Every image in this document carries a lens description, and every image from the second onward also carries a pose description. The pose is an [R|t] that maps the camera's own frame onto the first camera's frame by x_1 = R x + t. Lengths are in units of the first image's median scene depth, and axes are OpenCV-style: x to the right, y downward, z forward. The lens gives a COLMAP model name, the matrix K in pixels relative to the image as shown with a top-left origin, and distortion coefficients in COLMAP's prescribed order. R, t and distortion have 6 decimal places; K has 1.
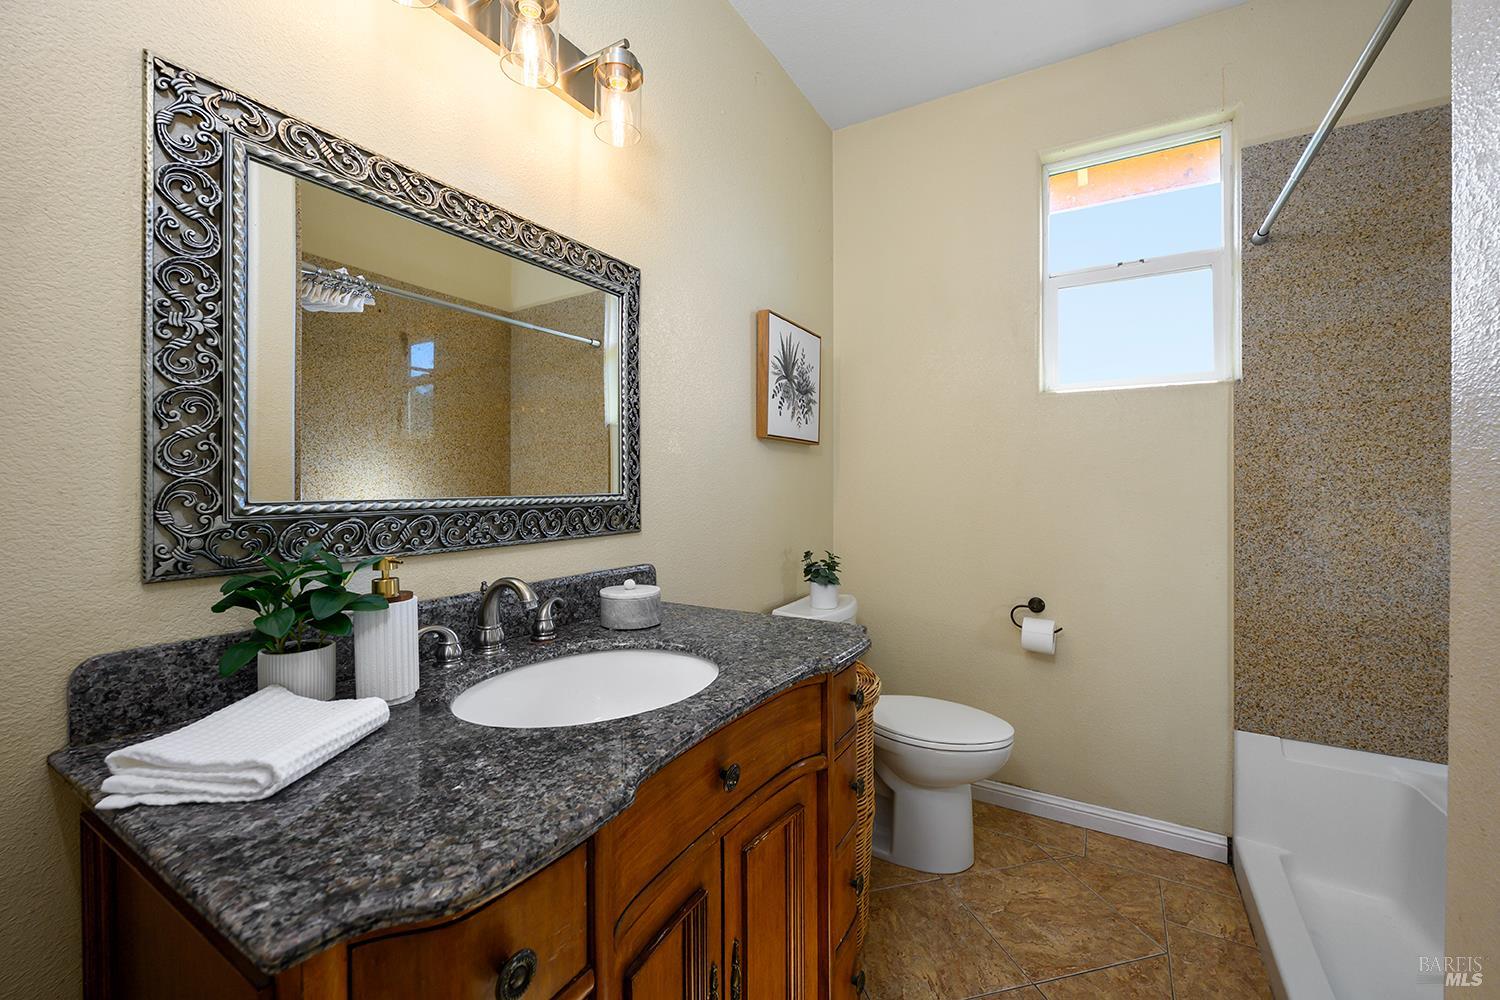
lens RADIAL K [[607.0, 0, 764.1], [0, 607.0, 483.2], [0, 0, 1]] dist [-0.004200, -0.000226]
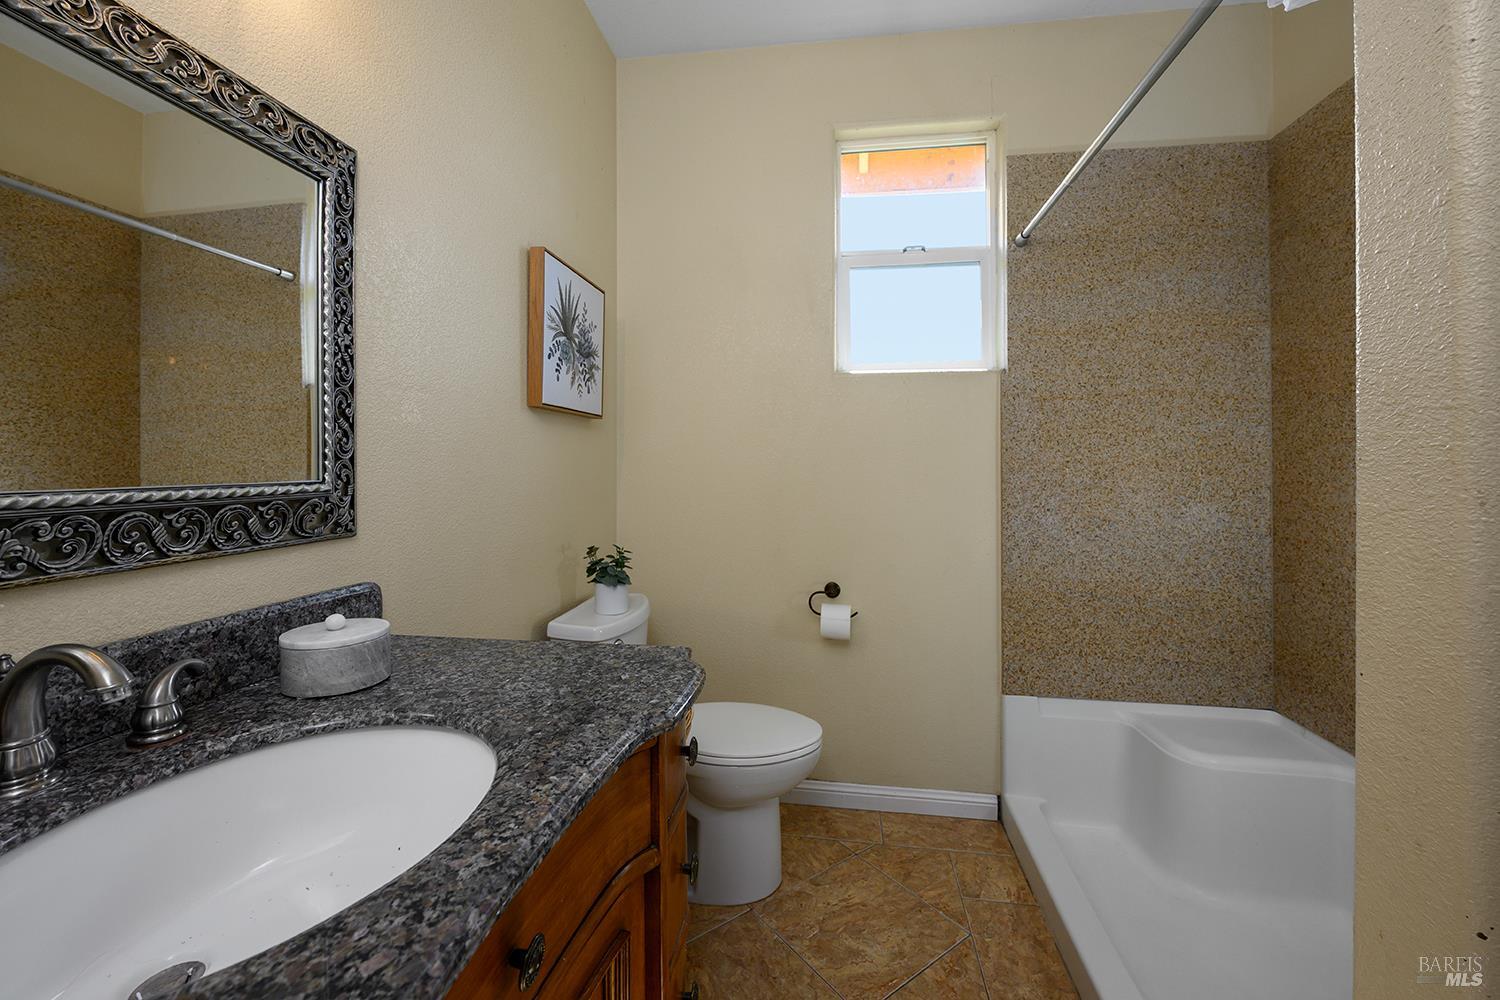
lens RADIAL K [[607.0, 0, 753.7], [0, 607.0, 464.4], [0, 0, 1]] dist [-0.004200, -0.000226]
pose [[0.929489, 0.001968, 0.368845, -0.039176], [-0.003046, 0.999993, 0.002341, -0.003162], [-0.368838, -0.003300, 0.929488, 0.203816]]
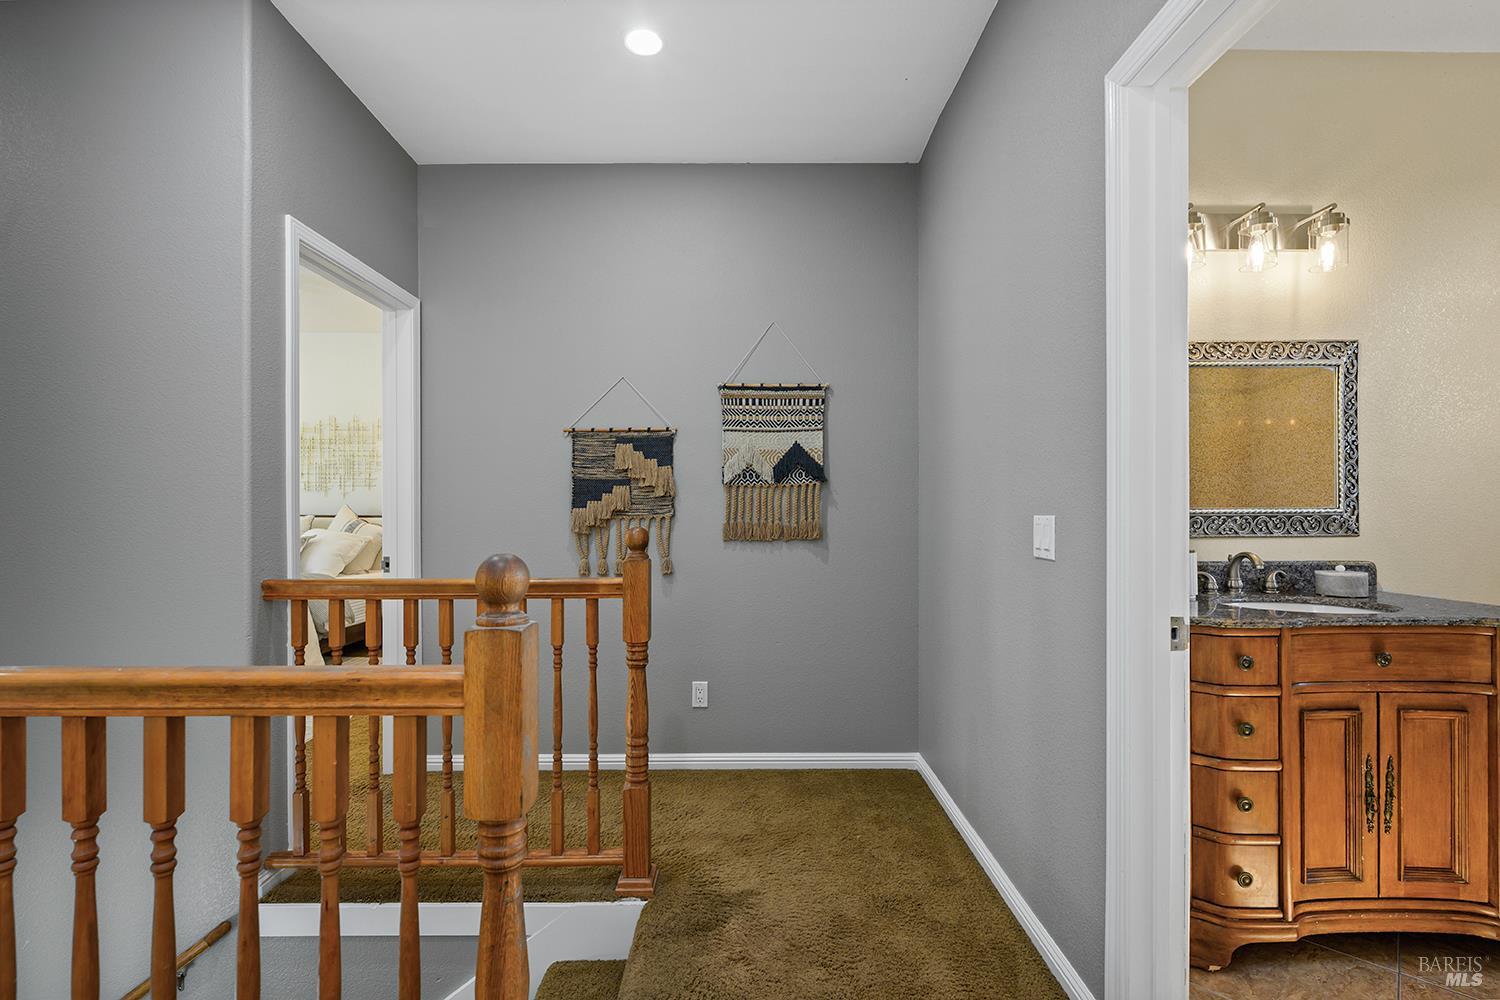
lens RADIAL K [[683.9, 0, 743.5], [0, 683.9, 503.9], [0, 0, 1]] dist [0.000830, 0.000461]
pose [[0.506217, -0.002861, -0.862401, 0.411302], [0.002416, 0.999995, -0.001899, 0.007907], [0.862403, -0.001122, 0.506222, -0.937660]]
